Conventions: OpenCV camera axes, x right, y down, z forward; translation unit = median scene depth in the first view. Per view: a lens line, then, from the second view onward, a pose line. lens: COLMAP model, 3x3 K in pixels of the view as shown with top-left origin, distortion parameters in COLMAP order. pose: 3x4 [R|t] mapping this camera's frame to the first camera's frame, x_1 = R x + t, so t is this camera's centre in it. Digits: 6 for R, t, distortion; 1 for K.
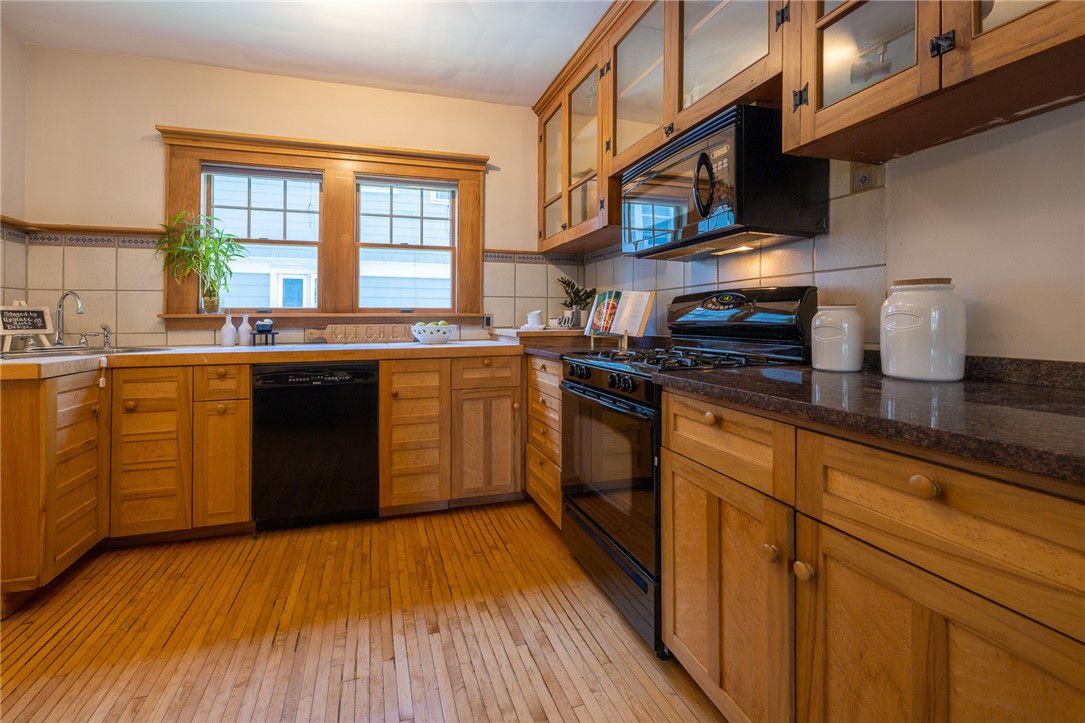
lens RADIAL K [[489.2, 0, 544.5], [0, 489.2, 310.4], [0, 0, 1]] dist [0.002016, 0.000203]
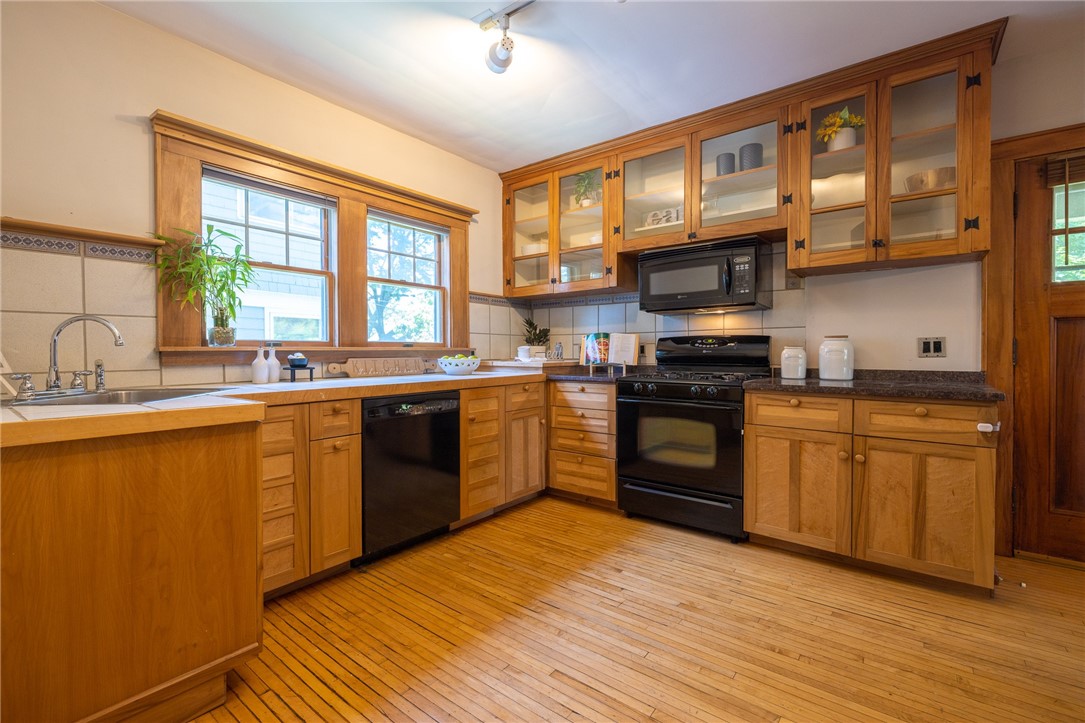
lens RADIAL K [[479.5, 0, 536.0], [0, 479.5, 349.2], [0, 0, 1]] dist [0.001736, 0.000213]
pose [[0.814152, 0.004741, 0.580632, -0.804840], [-0.011176, 0.999909, 0.007507, -0.000814], [-0.580544, -0.012601, 0.814131, 0.004522]]
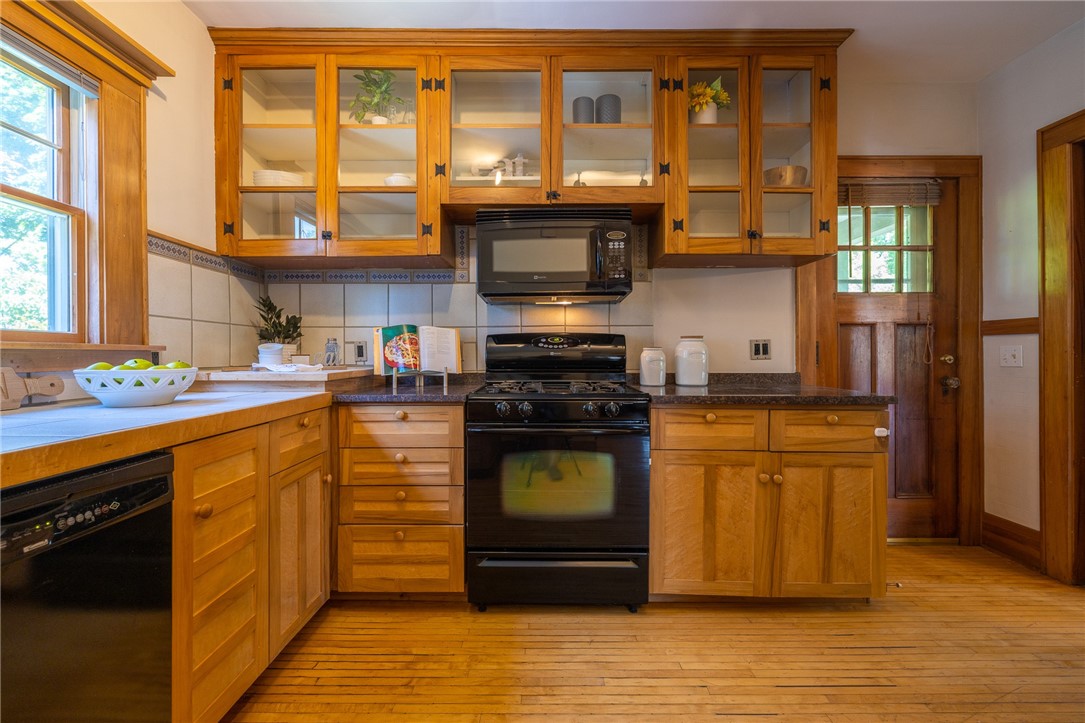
lens RADIAL K [[465.1, 0, 511.9], [0, 465.1, 352.0], [0, 0, 1]] dist [0.001254, 0.000194]
pose [[0.303706, 0.008162, 0.952731, -0.626406], [-0.016762, 0.999854, -0.003222, 0.010593], [-0.952618, -0.014991, 0.303799, 0.555658]]
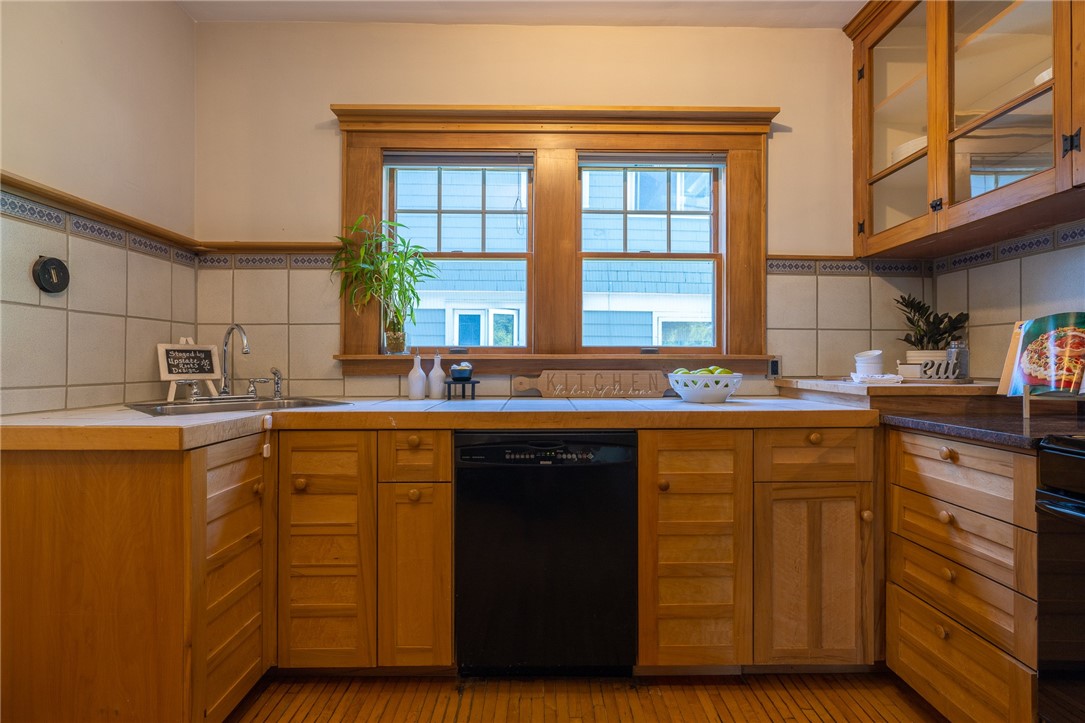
lens RADIAL K [[552.7, 0, 577.1], [0, 552.7, 357.8], [0, 0, 1]] dist [-0.004663, 0.000013]
pose [[0.967493, 0.003521, -0.252875, -0.227576], [-0.001189, 0.999955, 0.009373, 0.004158], [0.252897, -0.008768, 0.967454, 0.292479]]
